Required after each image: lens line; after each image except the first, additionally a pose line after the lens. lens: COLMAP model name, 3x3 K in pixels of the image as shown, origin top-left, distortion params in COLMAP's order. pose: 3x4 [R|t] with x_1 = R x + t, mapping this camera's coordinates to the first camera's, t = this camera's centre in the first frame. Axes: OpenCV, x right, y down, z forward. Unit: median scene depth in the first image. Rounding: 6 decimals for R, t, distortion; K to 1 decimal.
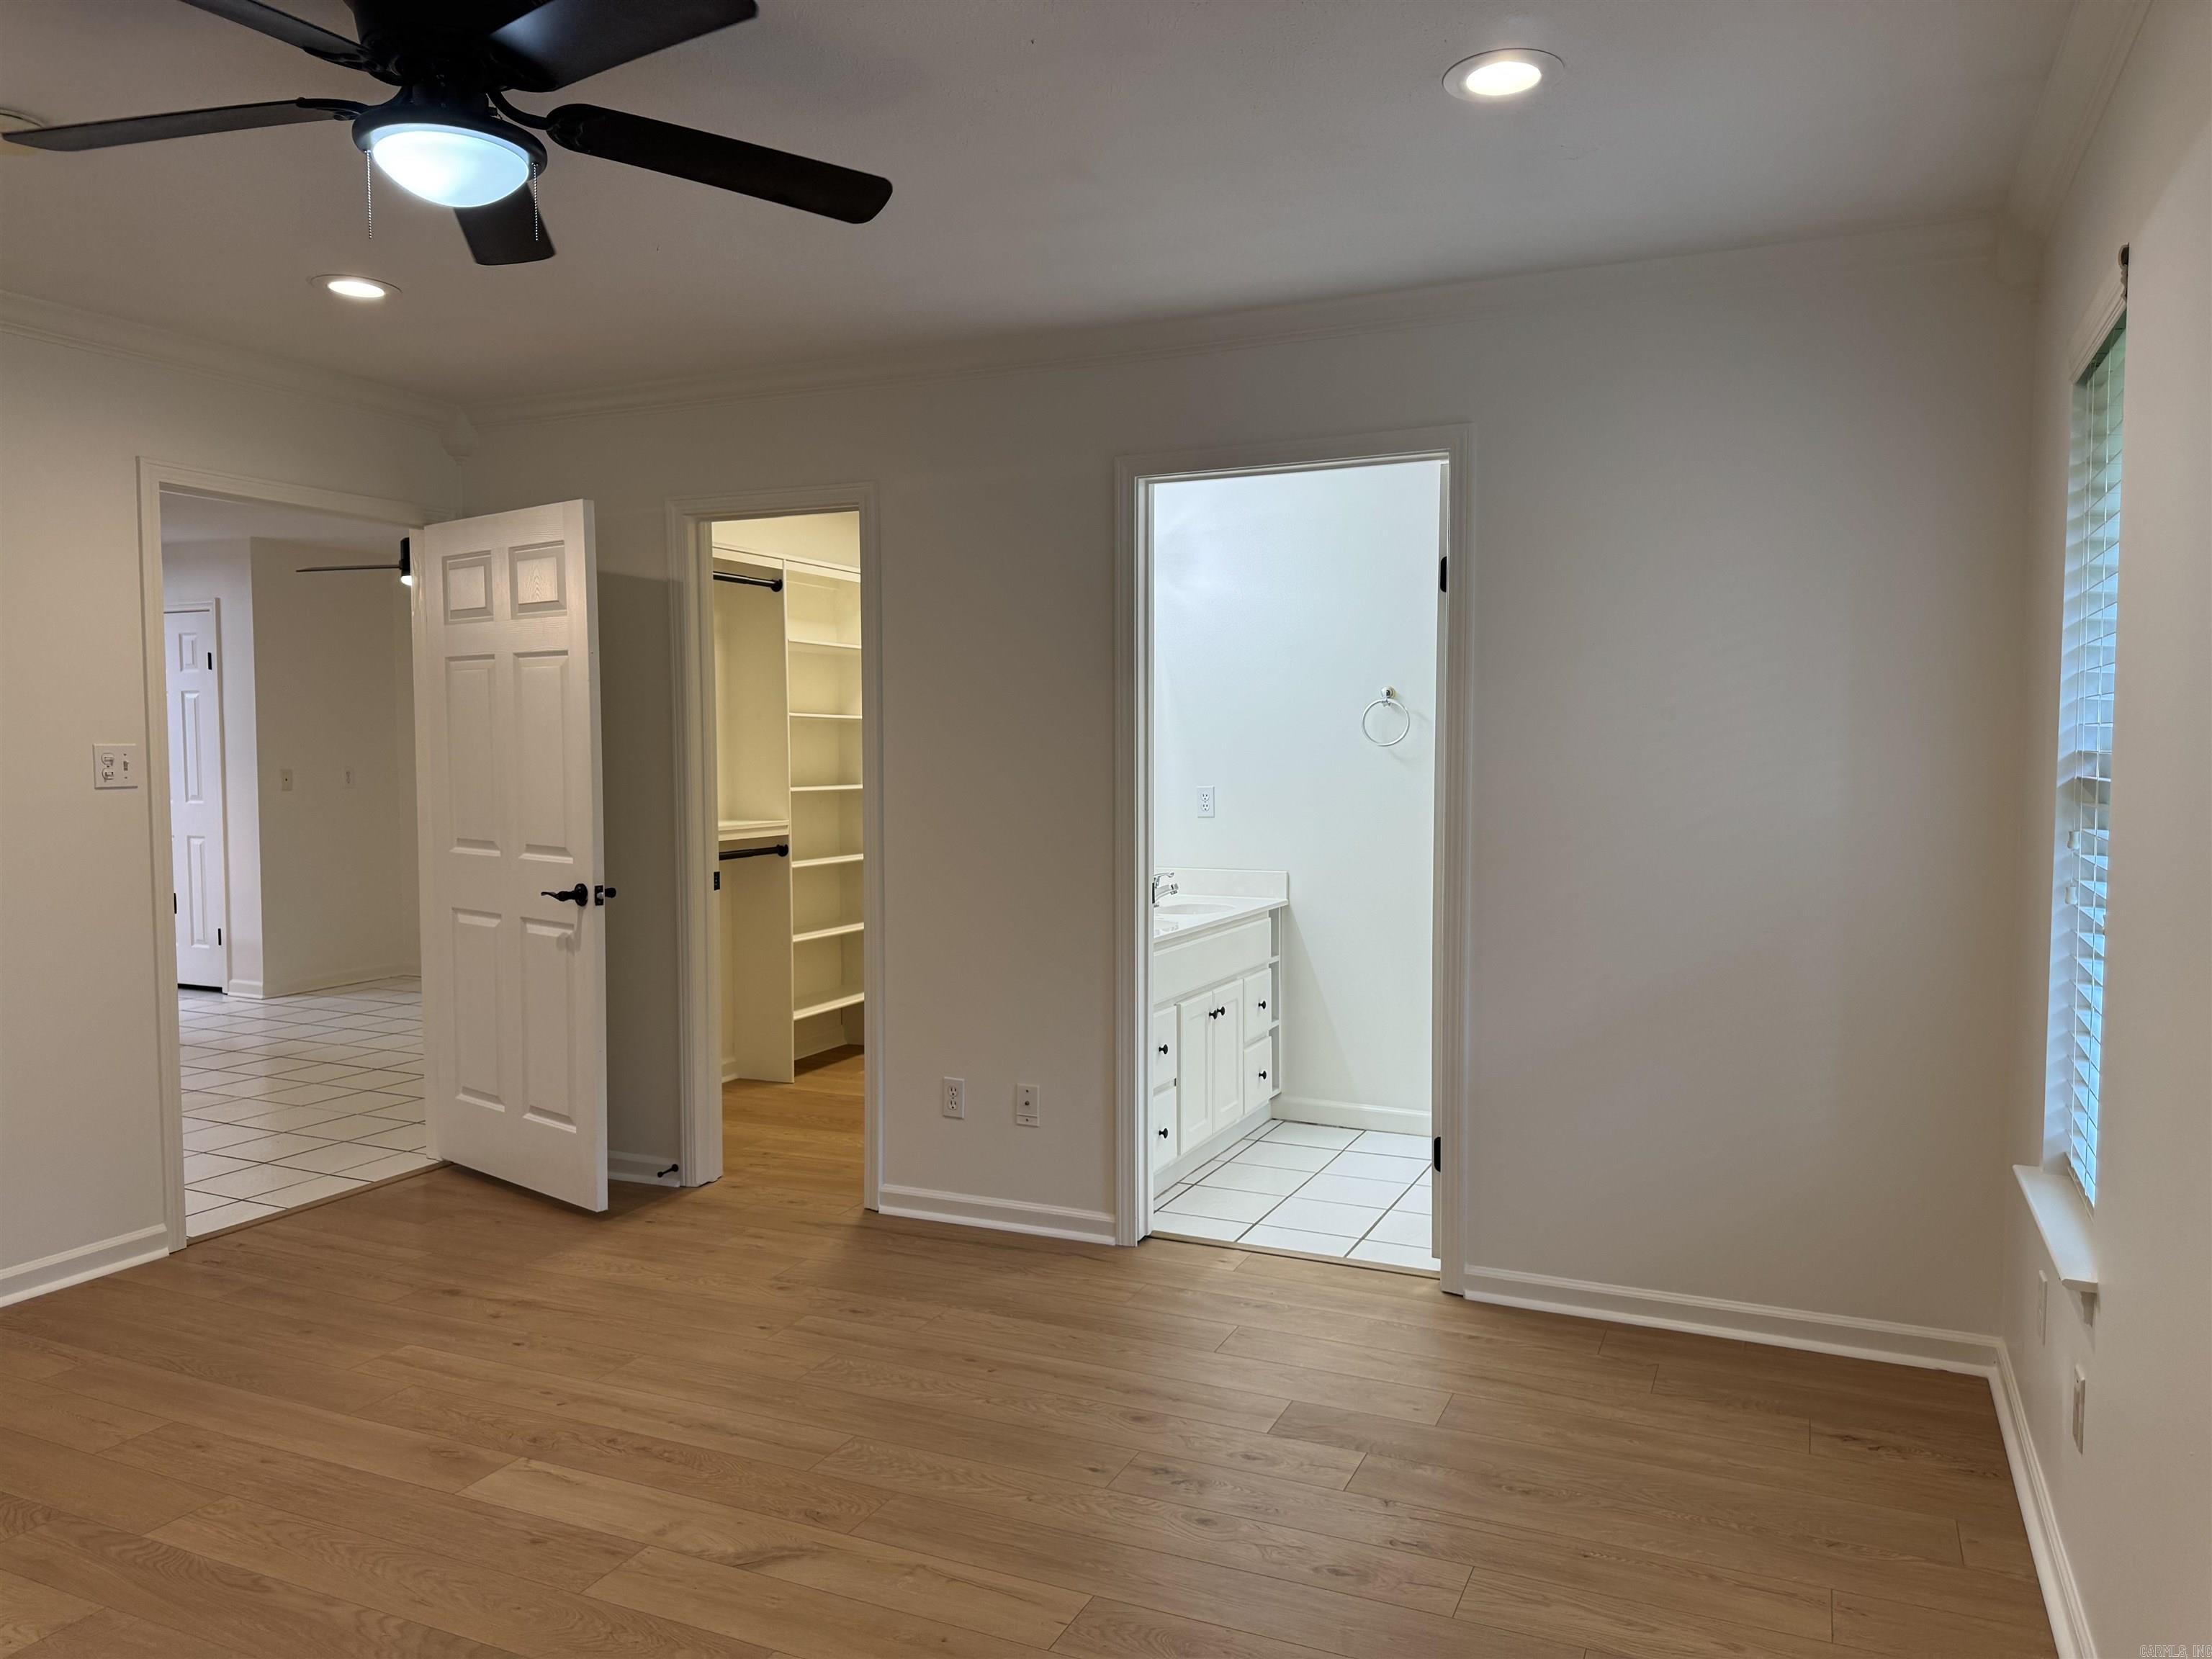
lens RADIAL K [[1561.3, 0, 1108.7], [0, 1561.3, 820.9], [0, 0, 1]] dist [0.041487, -0.053873]
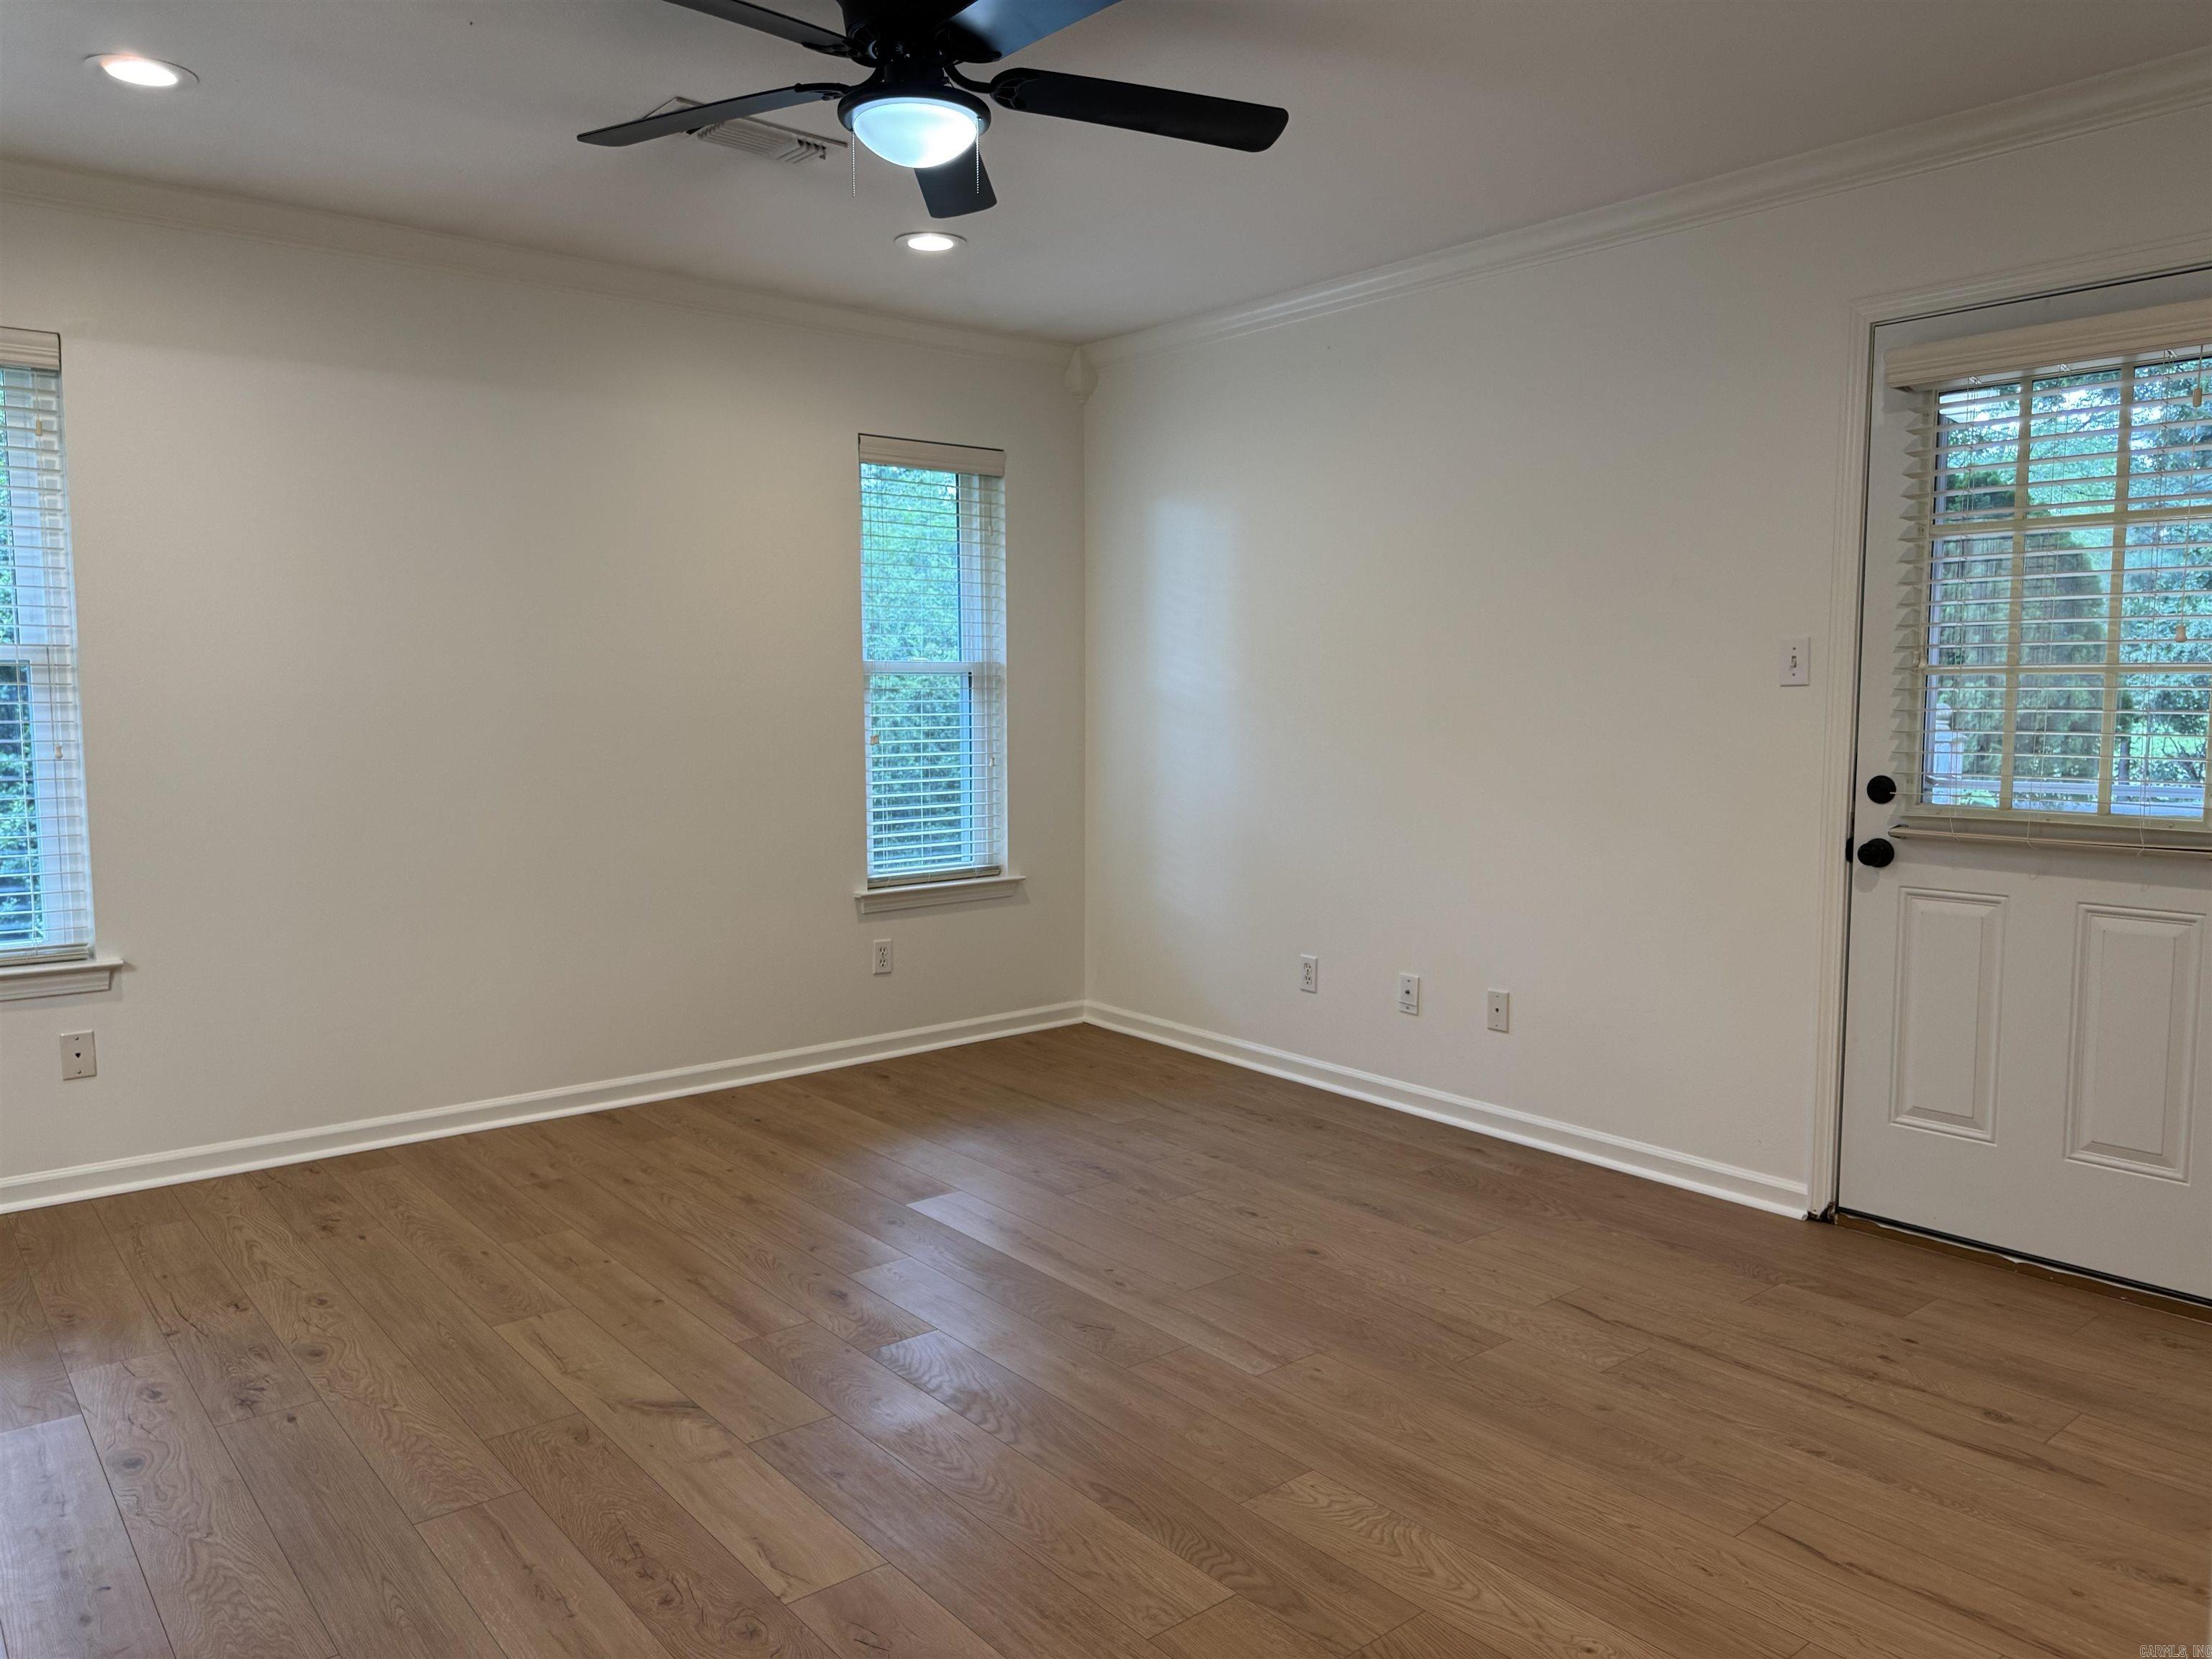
lens RADIAL K [[1558.0, 0, 1109.8], [0, 1558.0, 834.0], [0, 0, 1]] dist [0.040002, -0.053147]
pose [[-0.896925, -0.044410, 0.439947, -0.704937], [0.019358, 0.990046, 0.139404, -0.035377], [-0.441758, 0.133552, -0.887138, 1.333078]]
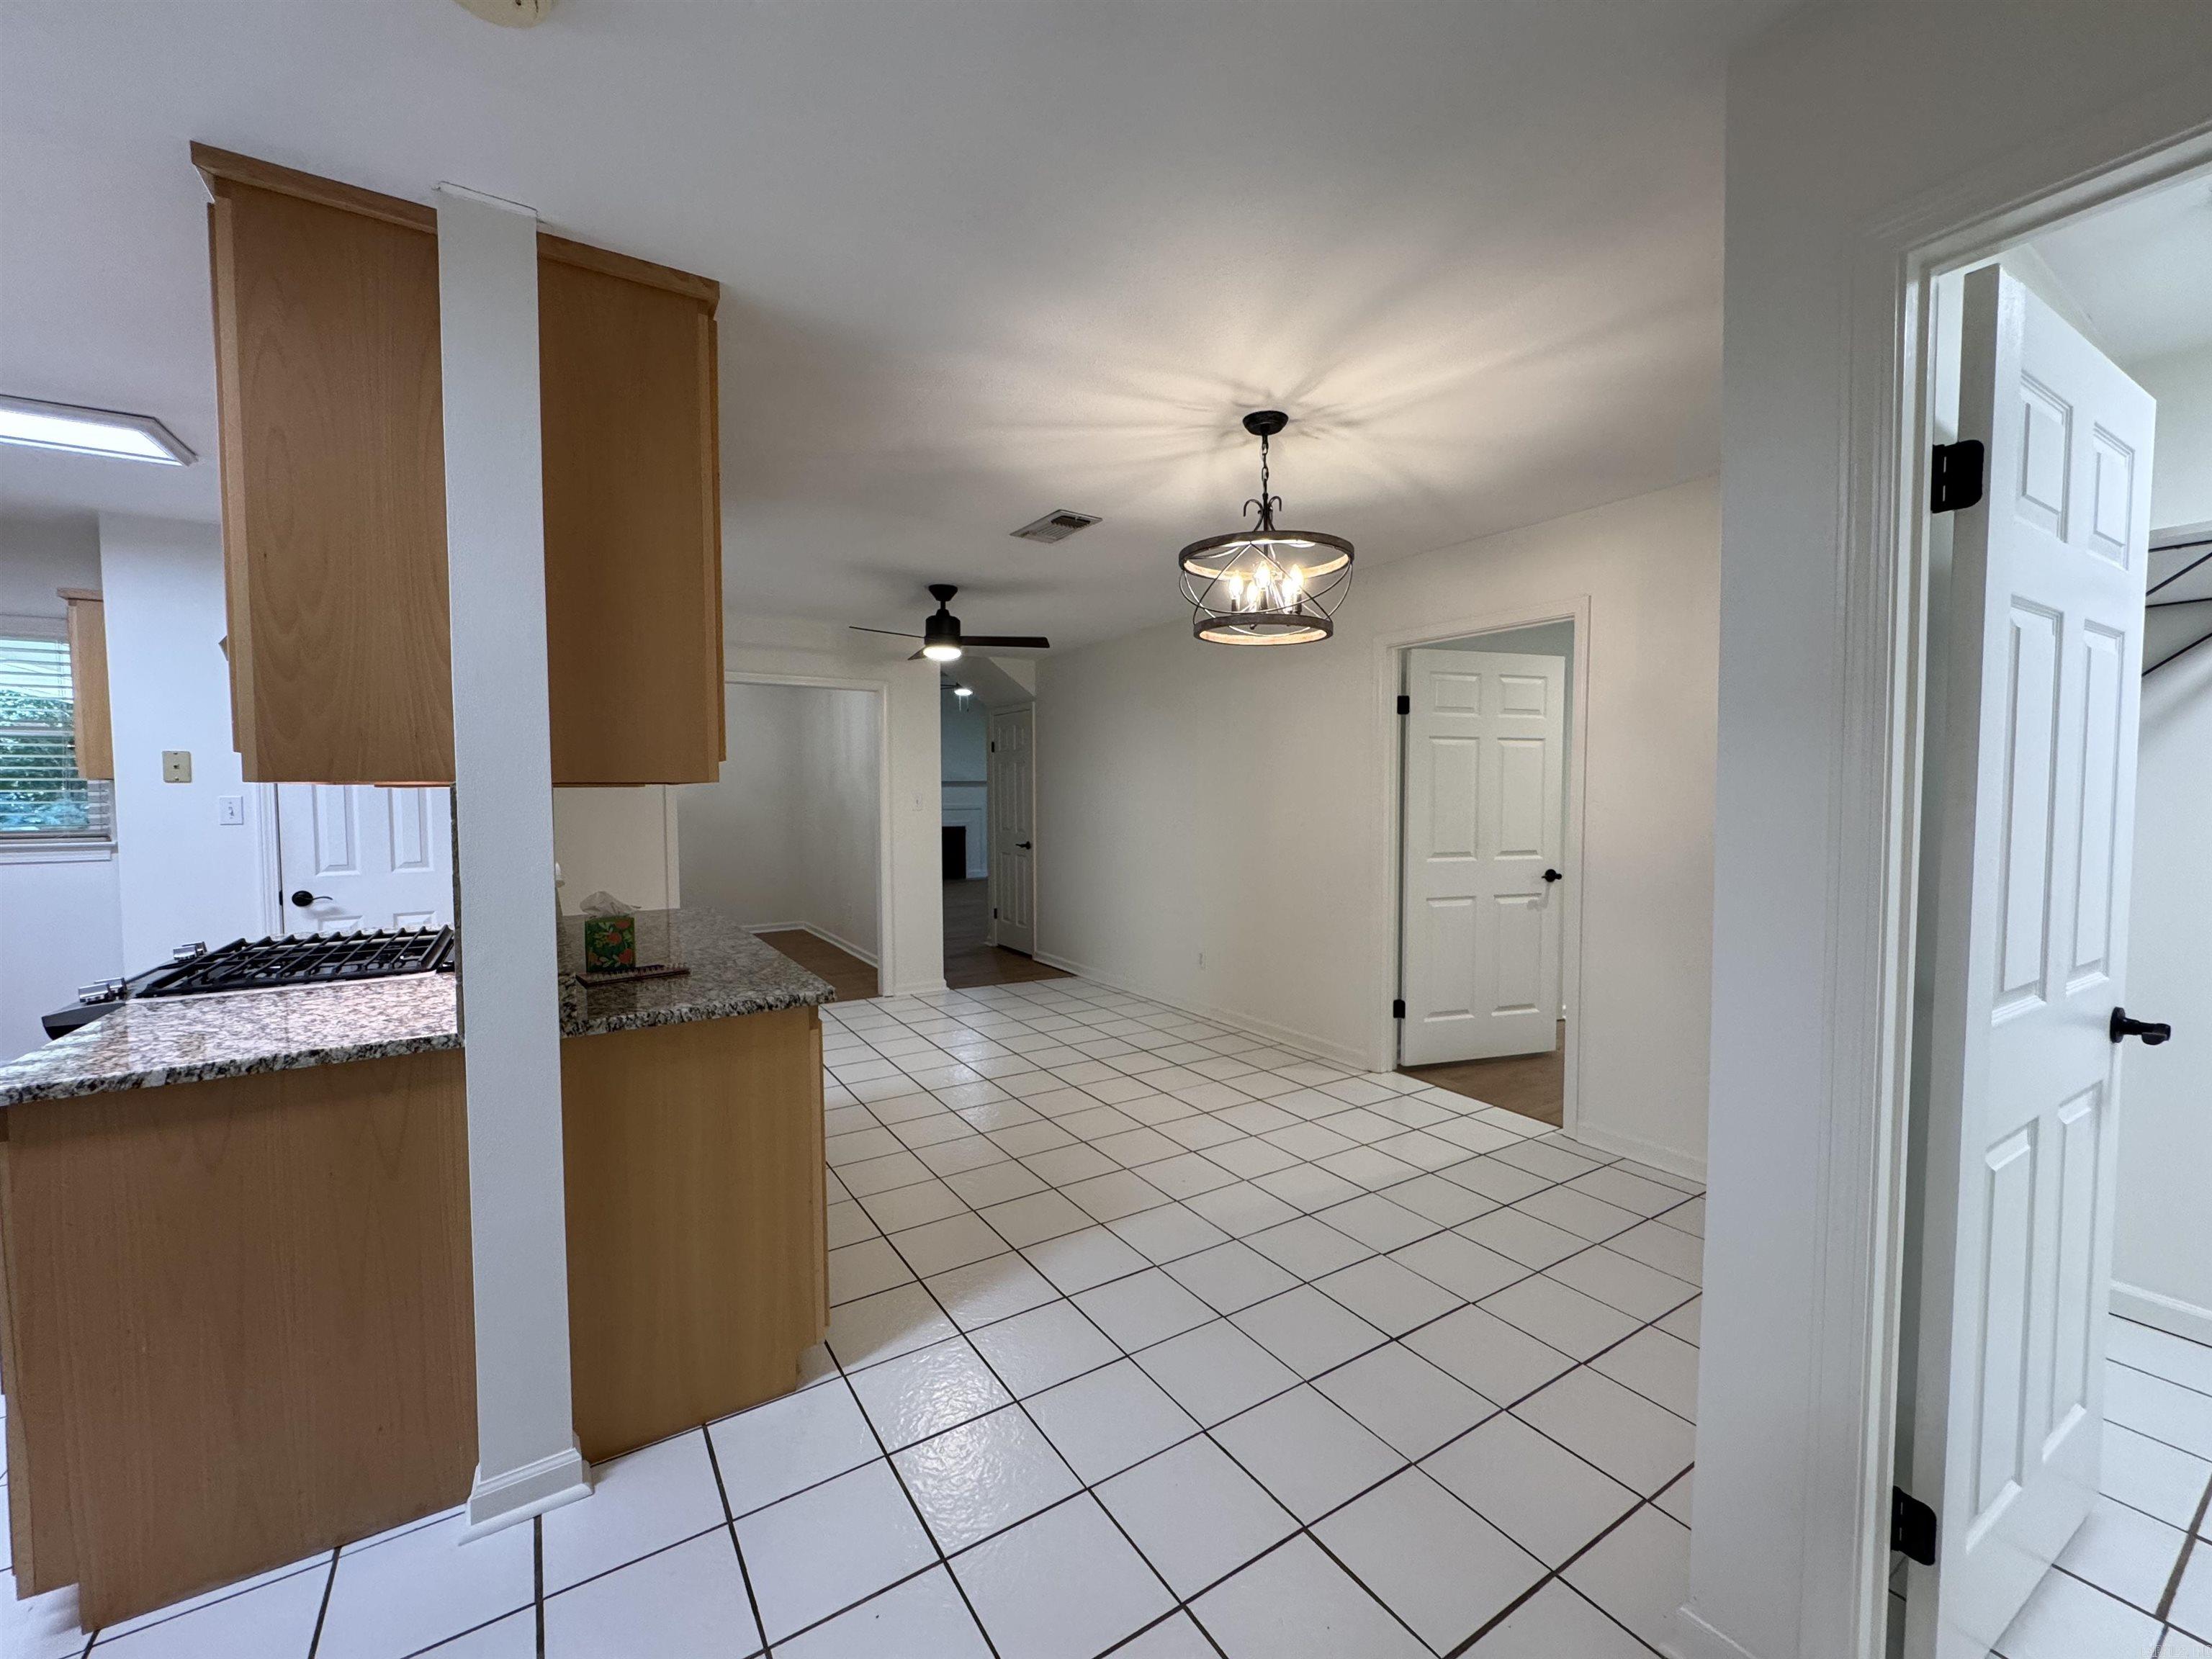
lens RADIAL K [[898.5, 0, 1100.6], [0, 898.5, 824.1], [0, 0, 1]] dist [0.001499, 0.000477]
pose [[0.558756, -0.032778, 0.828684, -1.905980], [0.046919, 0.998868, 0.007874, -0.056581], [-0.828004, 0.034481, 0.559661, 1.104436]]
